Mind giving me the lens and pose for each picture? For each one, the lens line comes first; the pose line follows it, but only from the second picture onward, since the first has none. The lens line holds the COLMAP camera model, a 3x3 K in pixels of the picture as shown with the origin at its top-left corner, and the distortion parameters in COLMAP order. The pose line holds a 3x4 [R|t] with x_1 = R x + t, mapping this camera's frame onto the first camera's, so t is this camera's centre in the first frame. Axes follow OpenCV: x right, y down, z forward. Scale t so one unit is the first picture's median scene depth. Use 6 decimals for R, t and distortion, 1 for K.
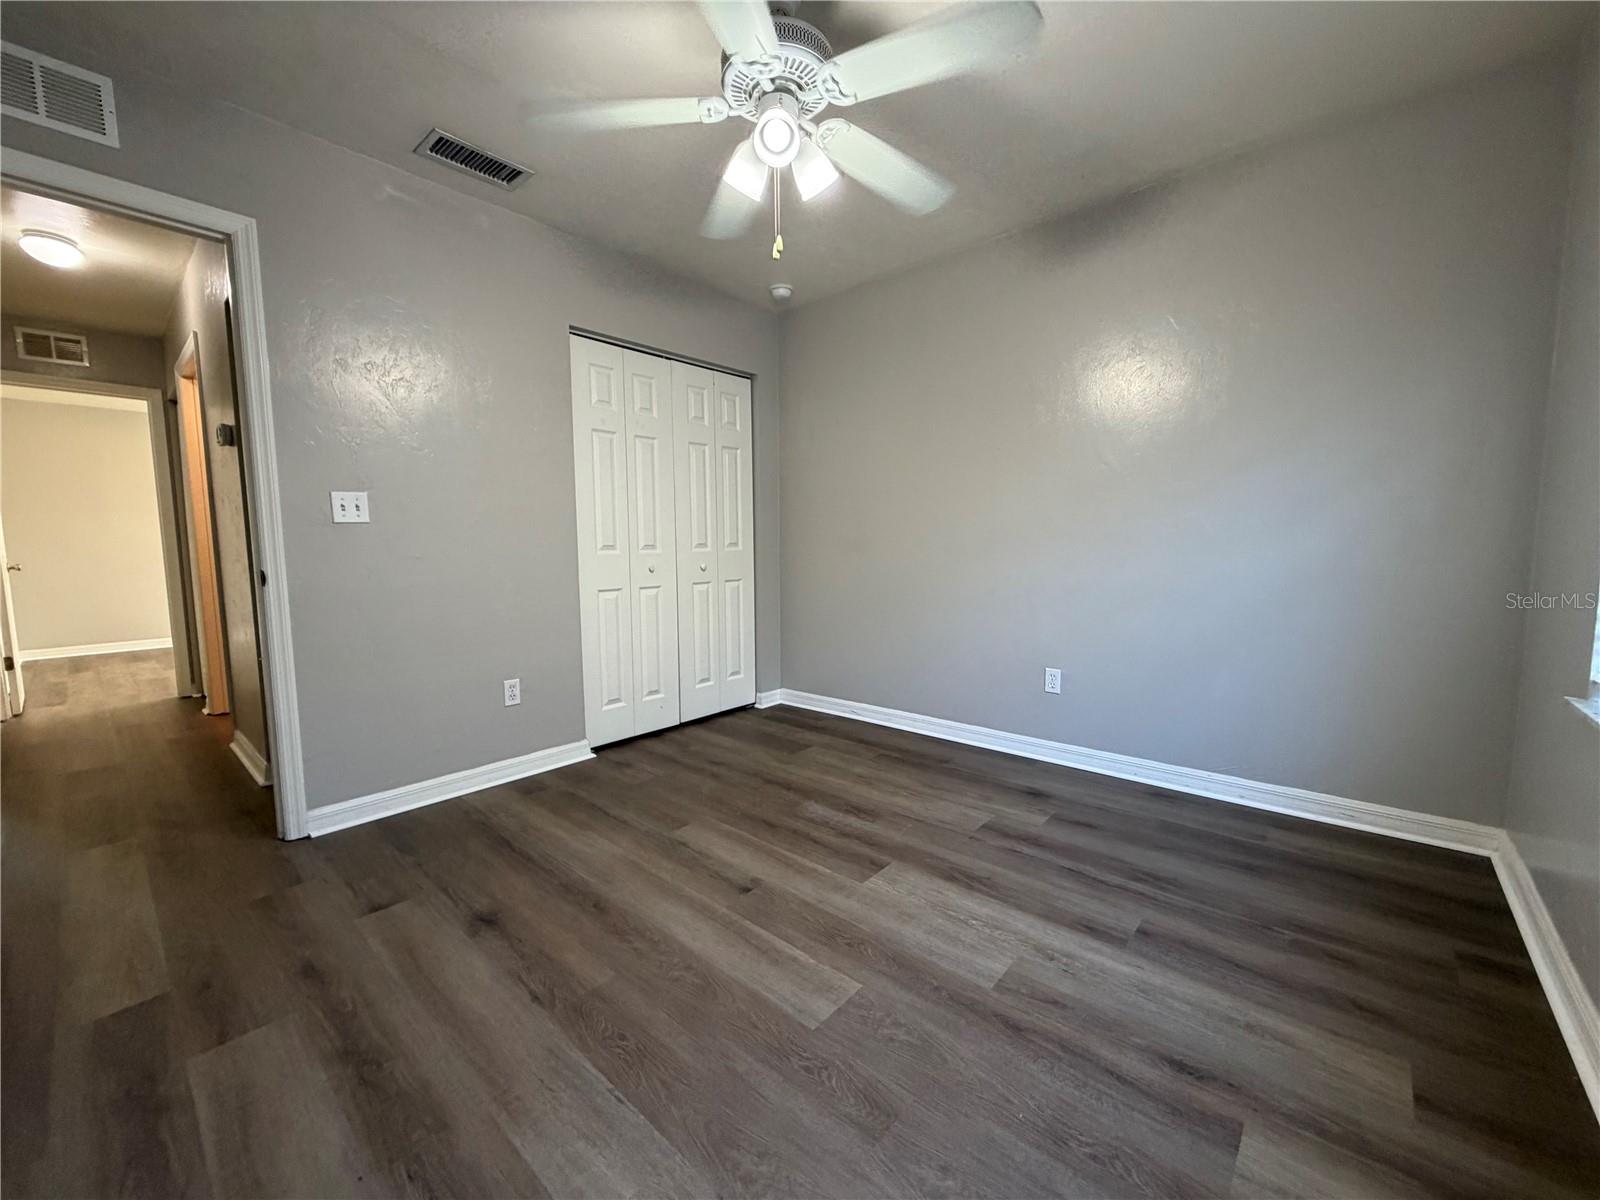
lens RADIAL K [[638.2, 0, 798.3], [0, 638.2, 611.1], [0, 0, 1]] dist [-0.001317, -0.001373]
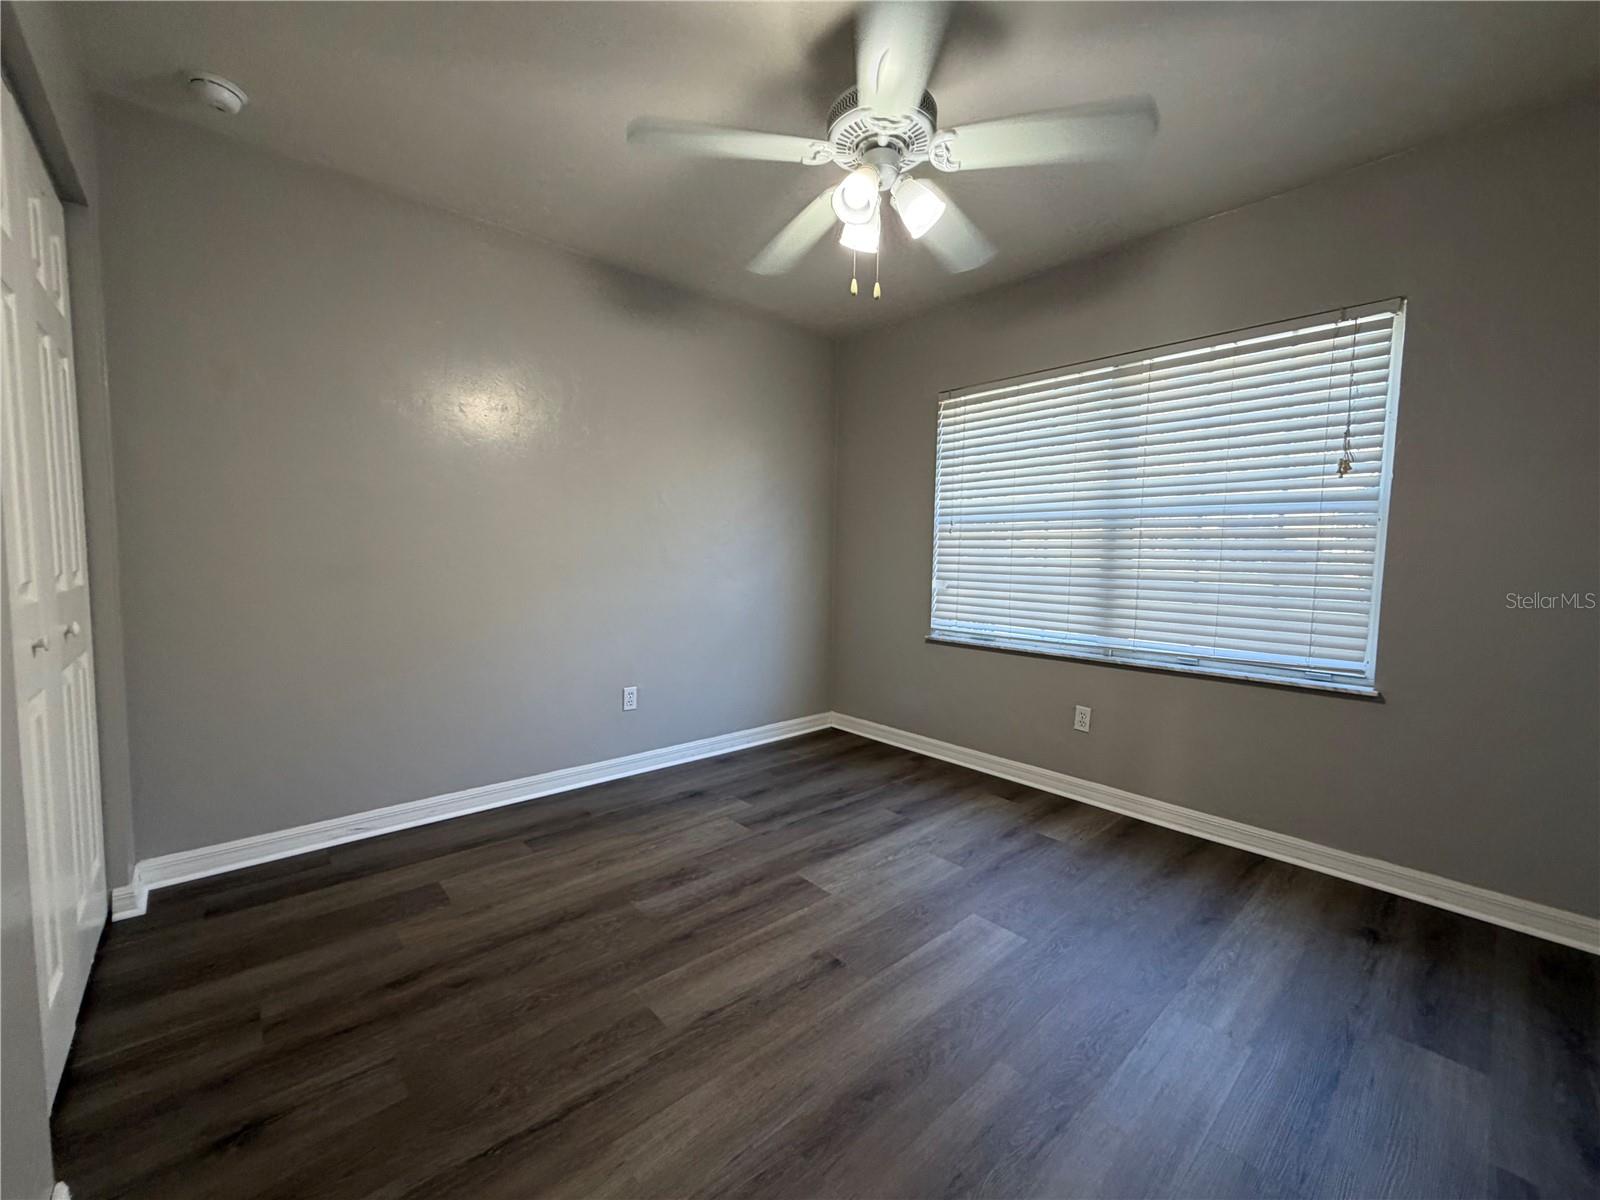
lens RADIAL K [[638.2, 0, 800.8], [0, 638.2, 601.3], [0, 0, 1]] dist [-0.001317, -0.001373]
pose [[0.109441, -0.058810, 0.992252, -0.800726], [0.092822, 0.994491, 0.048705, -0.098861], [-0.989650, 0.086773, 0.114297, 0.763872]]
